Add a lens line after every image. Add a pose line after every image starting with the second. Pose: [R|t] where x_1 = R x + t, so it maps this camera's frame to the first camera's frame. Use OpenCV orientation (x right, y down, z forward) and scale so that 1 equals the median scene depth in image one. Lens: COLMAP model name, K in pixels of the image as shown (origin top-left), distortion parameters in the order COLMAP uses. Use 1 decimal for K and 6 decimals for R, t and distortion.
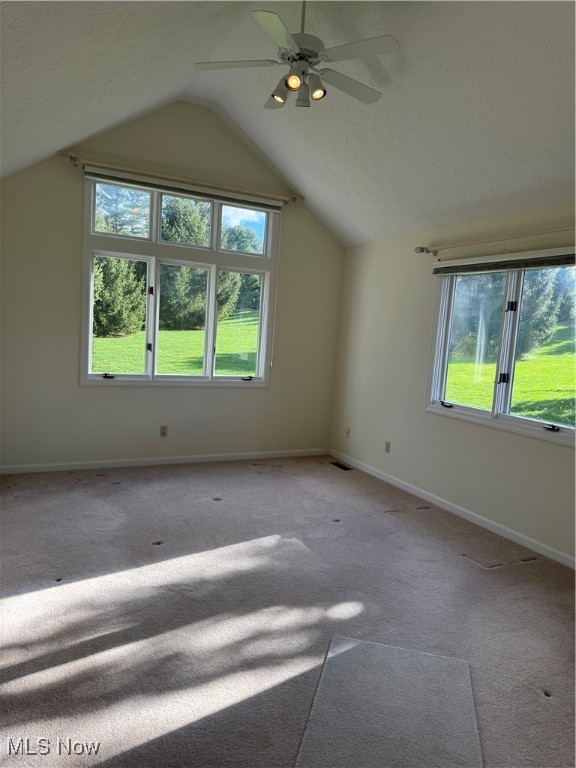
lens RADIAL K [[538.5, 0, 292.3], [0, 538.5, 382.4], [0, 0, 1]] dist [0.123269, -0.164958]
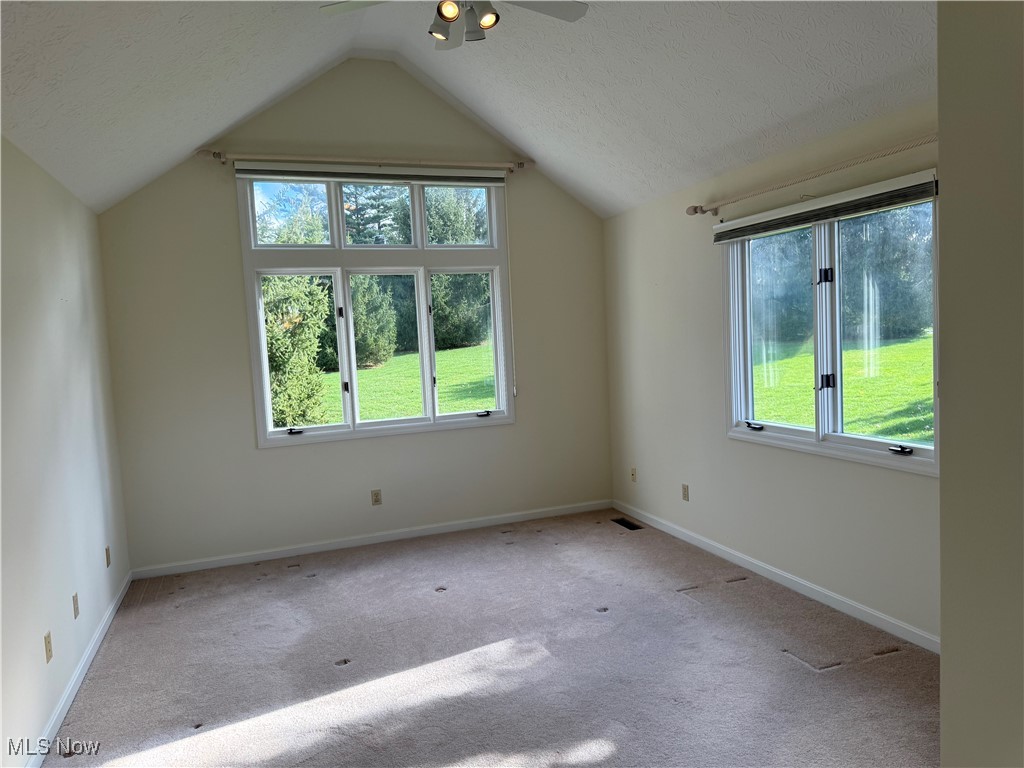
lens RADIAL K [[718.0, 0, 522.9], [0, 718.0, 385.4], [0, 0, 1]] dist [0.123269, -0.164958]
pose [[0.986753, -0.105828, -0.122959, 0.111519], [0.102516, 0.994185, -0.032972, -0.010357], [0.125733, 0.019930, 0.991864, 0.047472]]
